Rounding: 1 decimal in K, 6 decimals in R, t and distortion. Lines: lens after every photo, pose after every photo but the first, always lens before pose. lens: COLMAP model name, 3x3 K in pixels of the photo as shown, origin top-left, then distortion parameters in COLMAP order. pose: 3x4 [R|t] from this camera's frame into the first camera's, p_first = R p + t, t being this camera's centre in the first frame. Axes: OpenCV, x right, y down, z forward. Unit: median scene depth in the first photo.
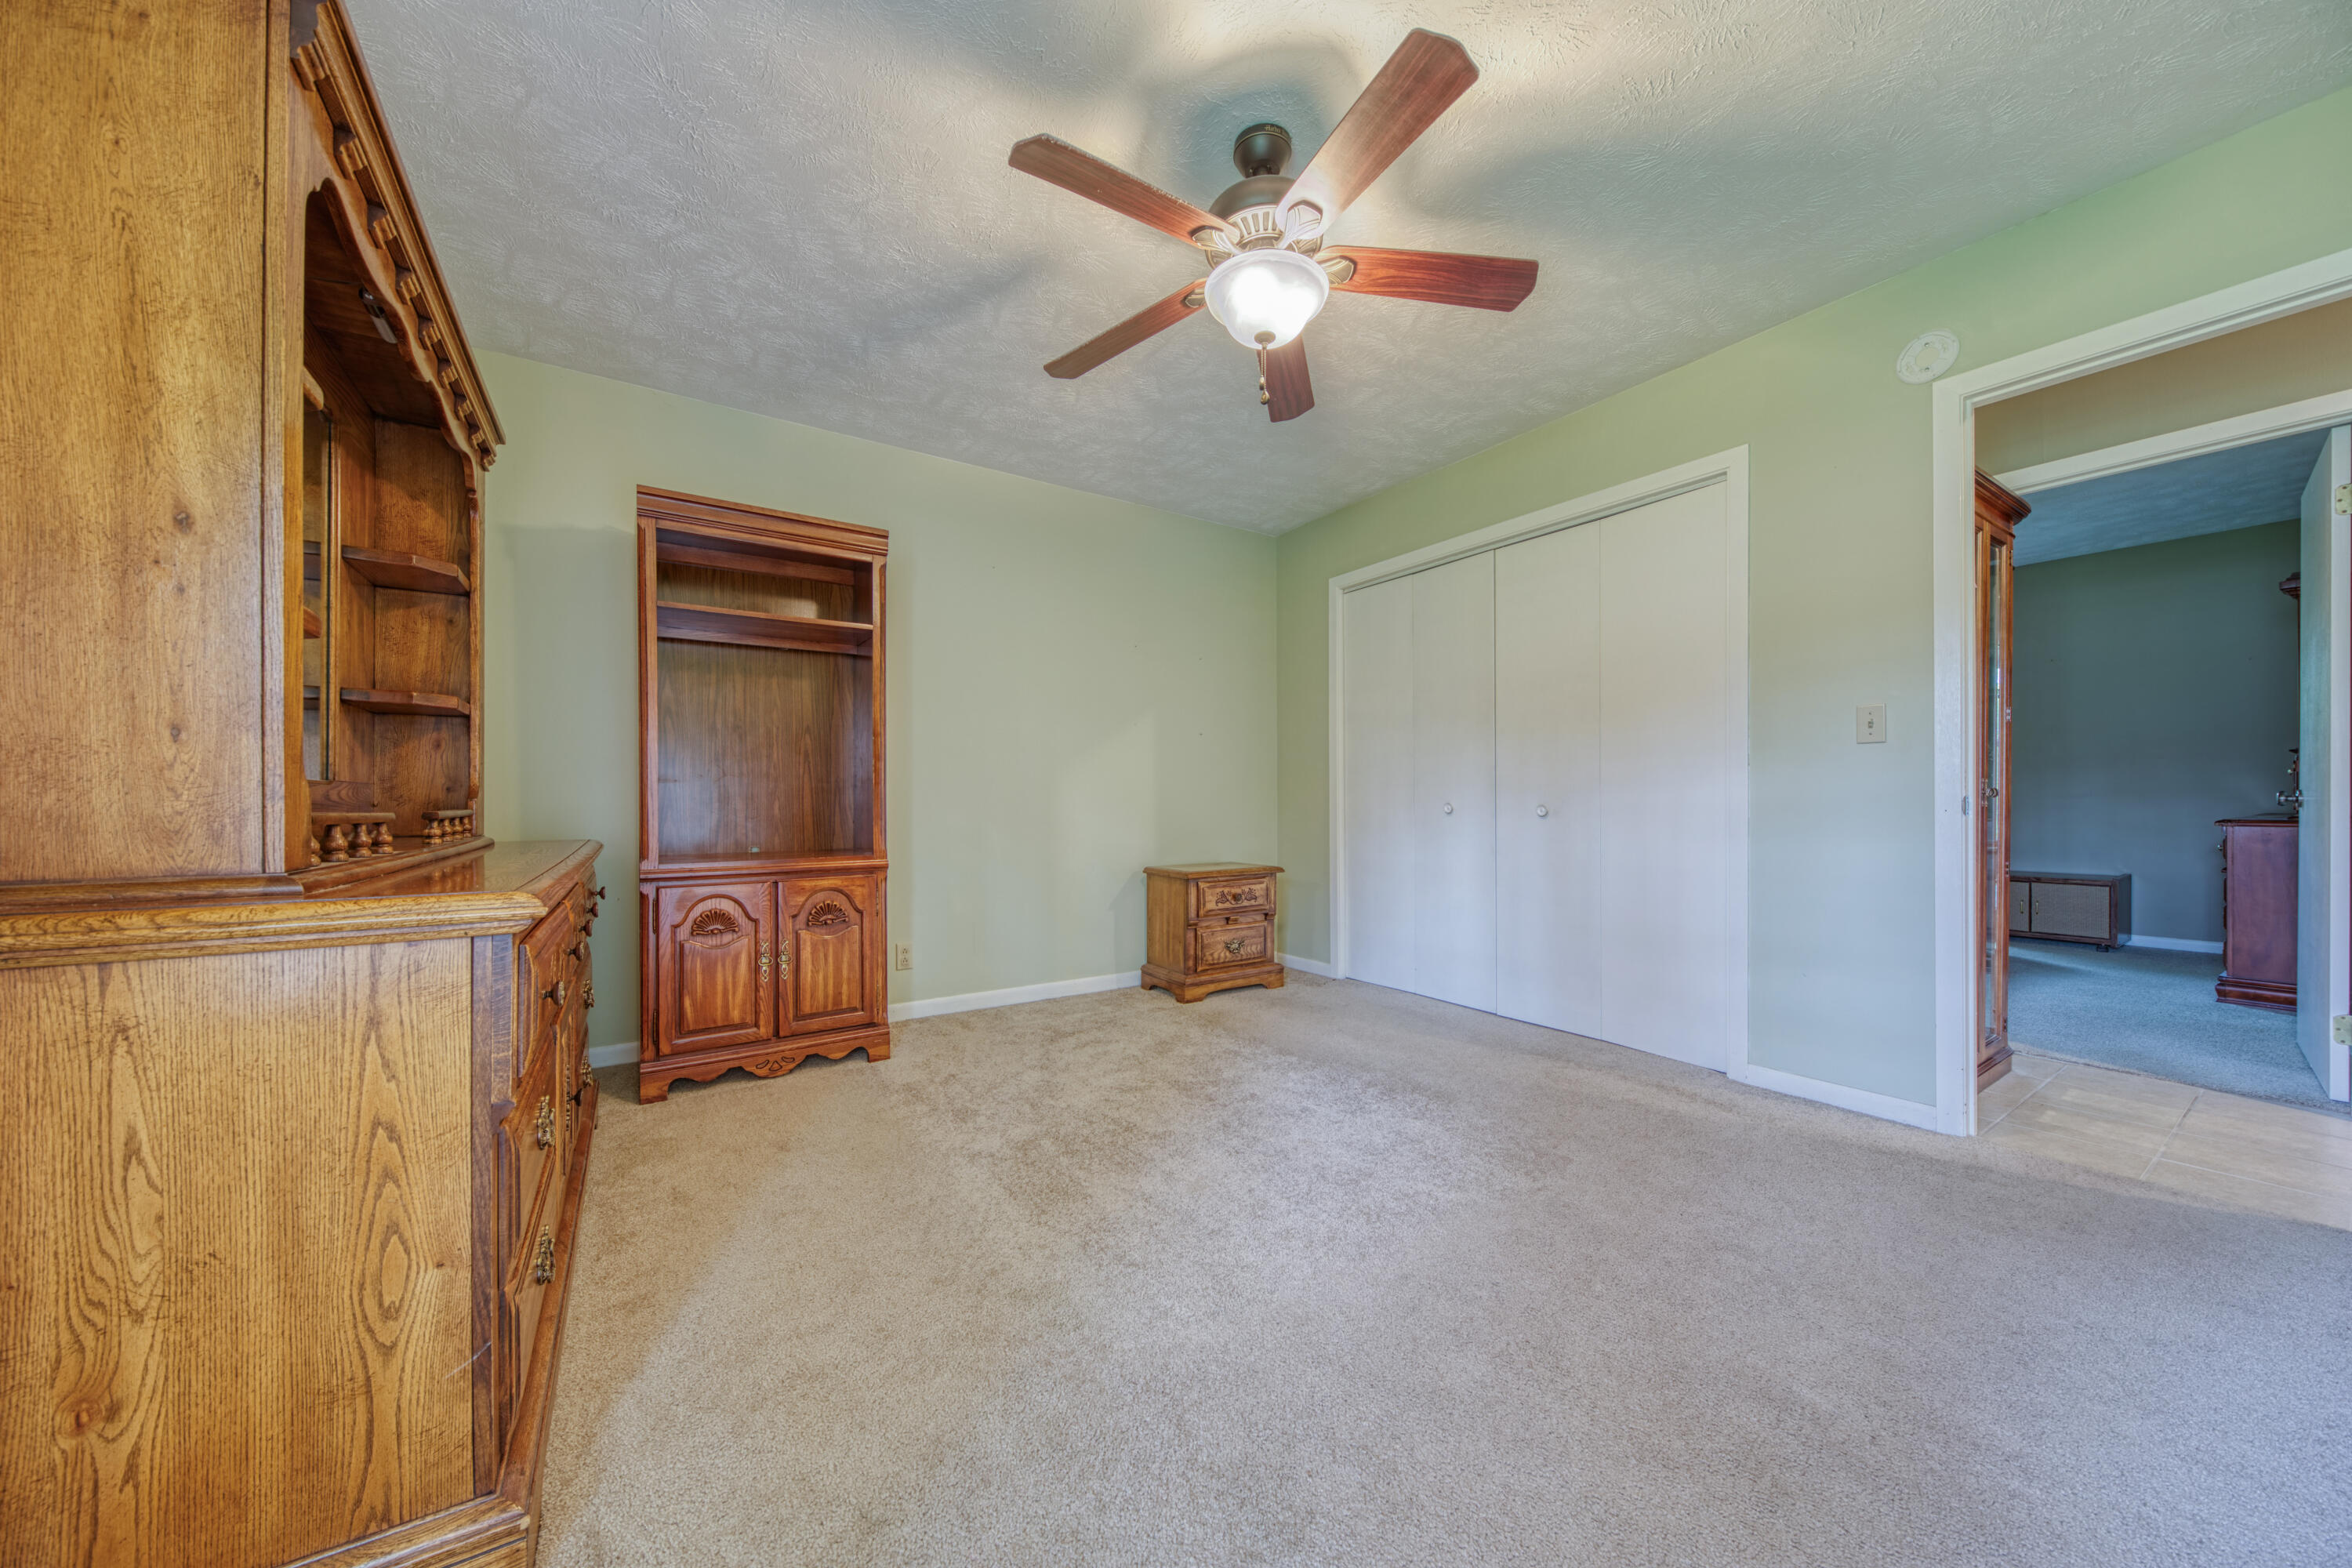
lens RADIAL K [[816.5, 0, 1183.9], [0, 816.5, 800.5], [0, 0, 1]] dist [-0.006067, -0.000103]
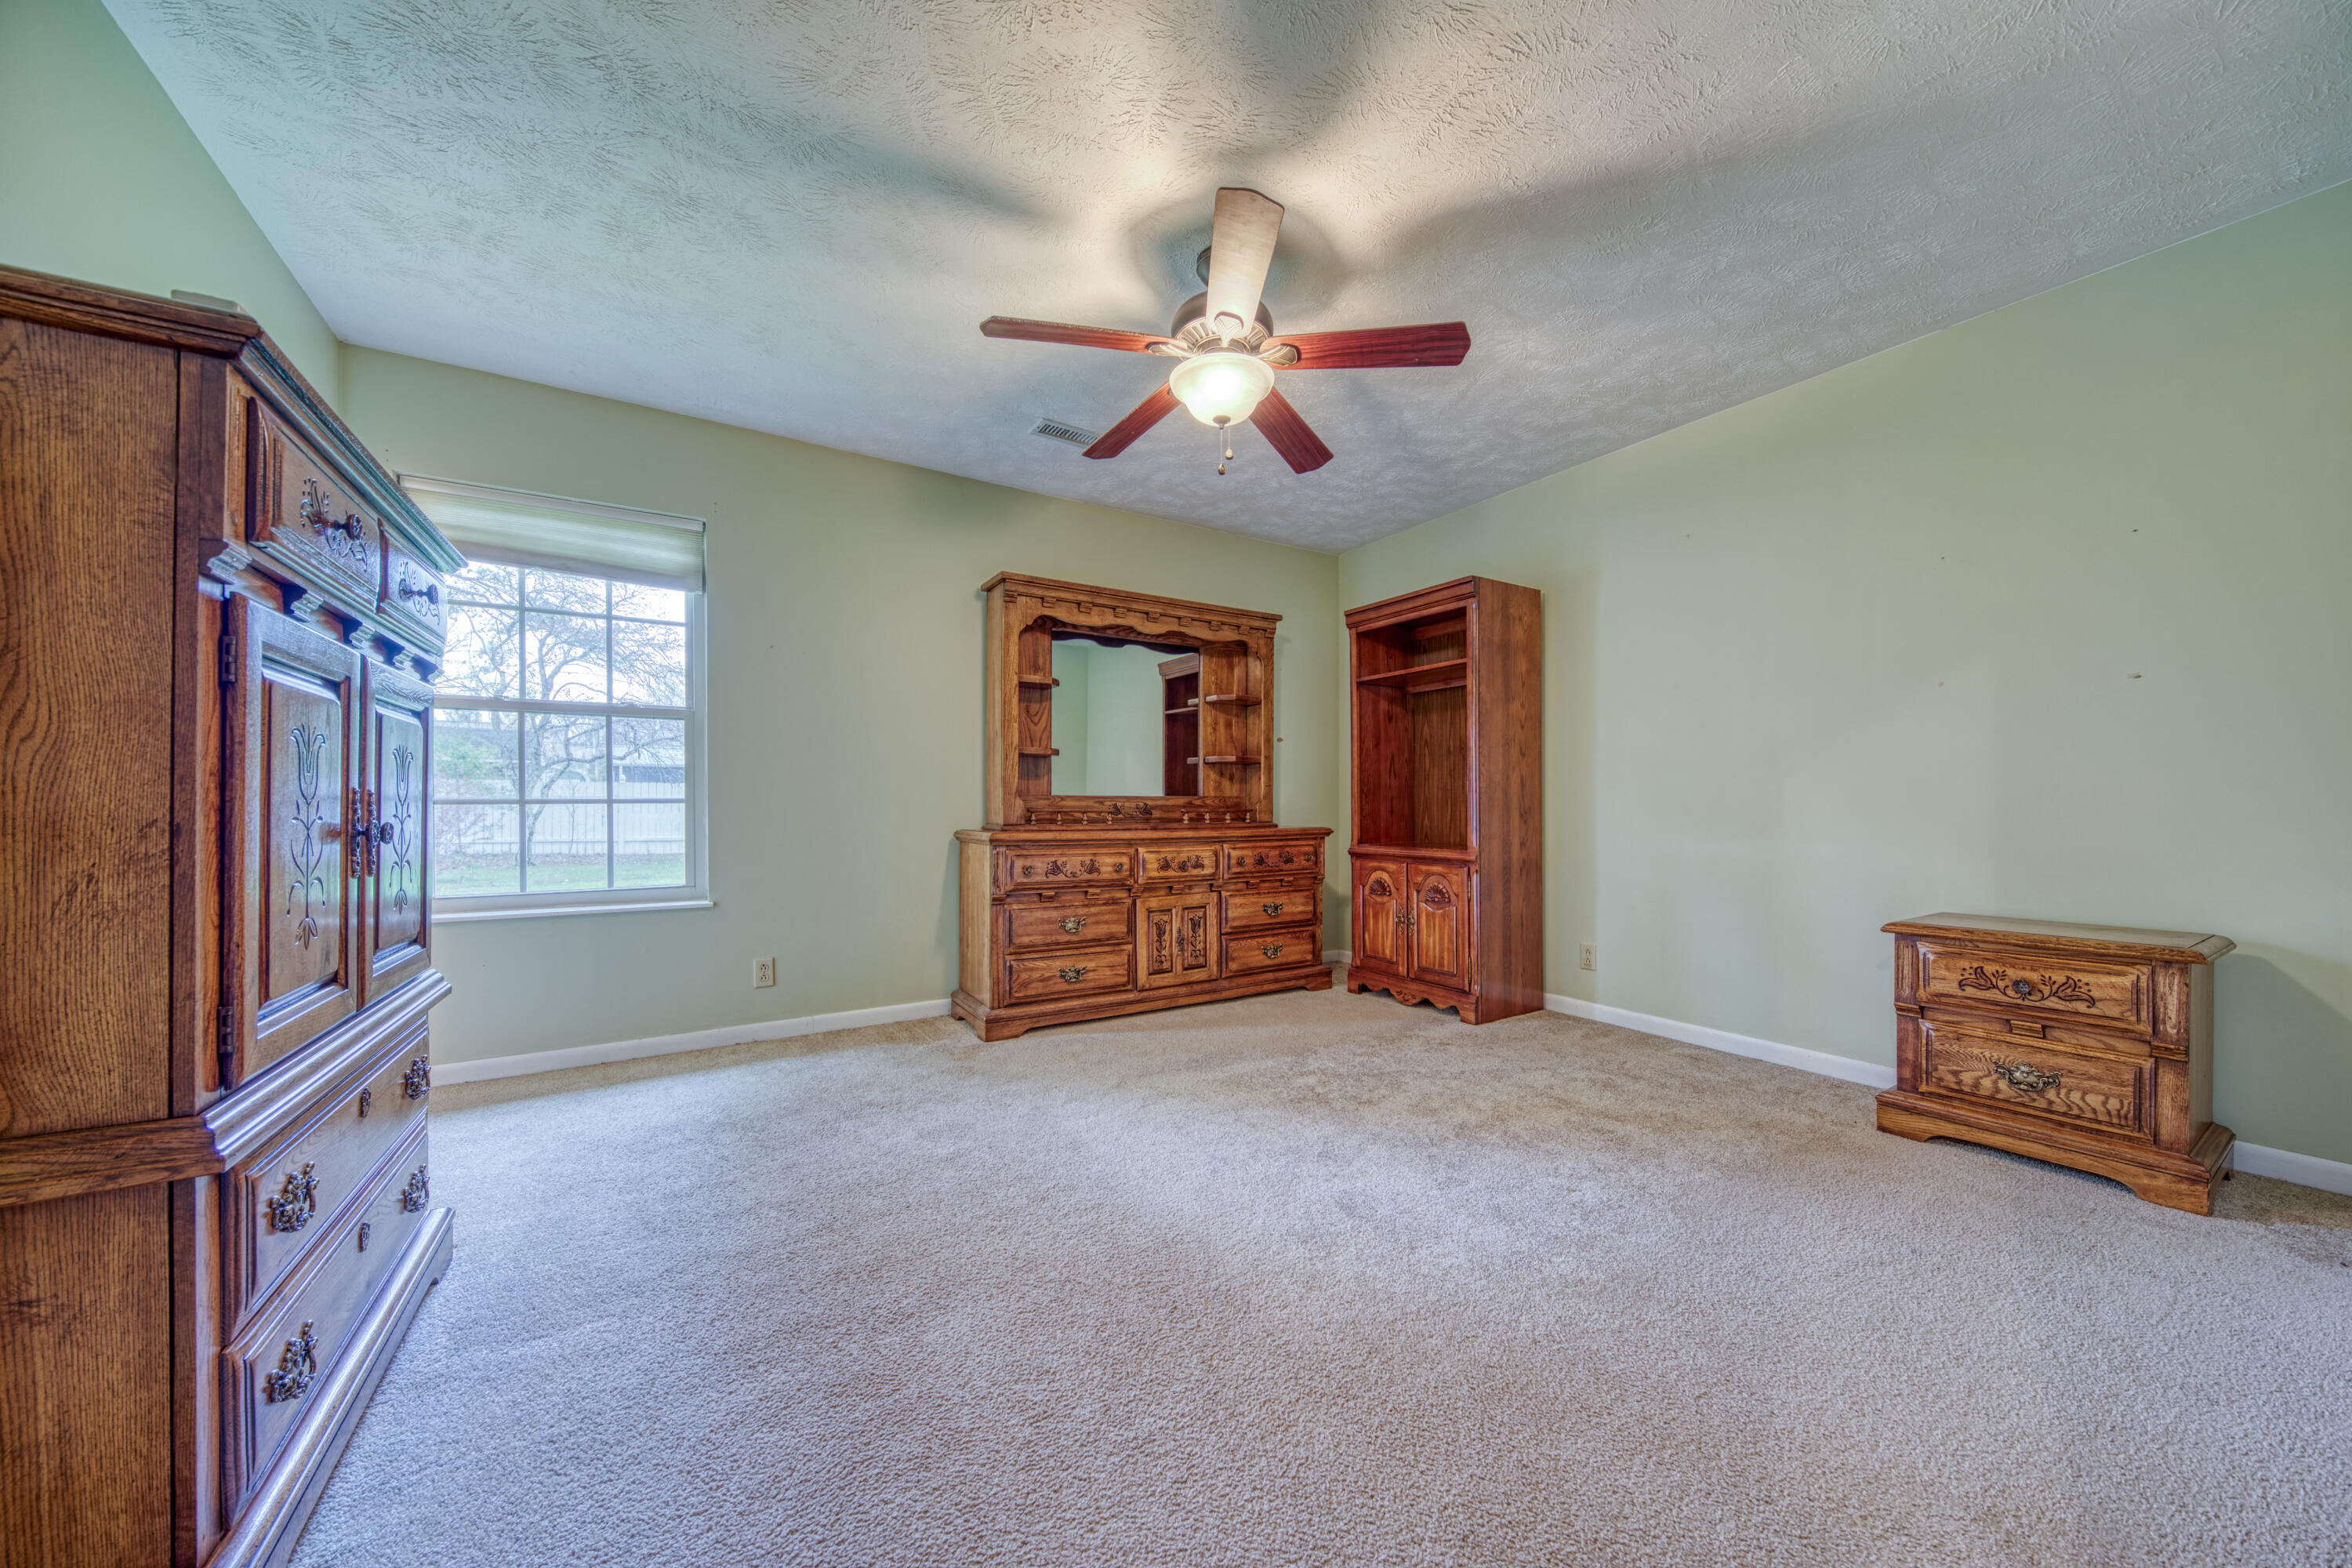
lens RADIAL K [[816.5, 0, 1183.9], [0, 816.5, 800.5], [0, 0, 1]] dist [-0.006067, -0.000103]
pose [[-0.045115, -0.001772, -0.998980, 0.825804], [0.004565, 0.999988, -0.001980, -0.005865], [0.998971, -0.004649, -0.045106, 0.634886]]
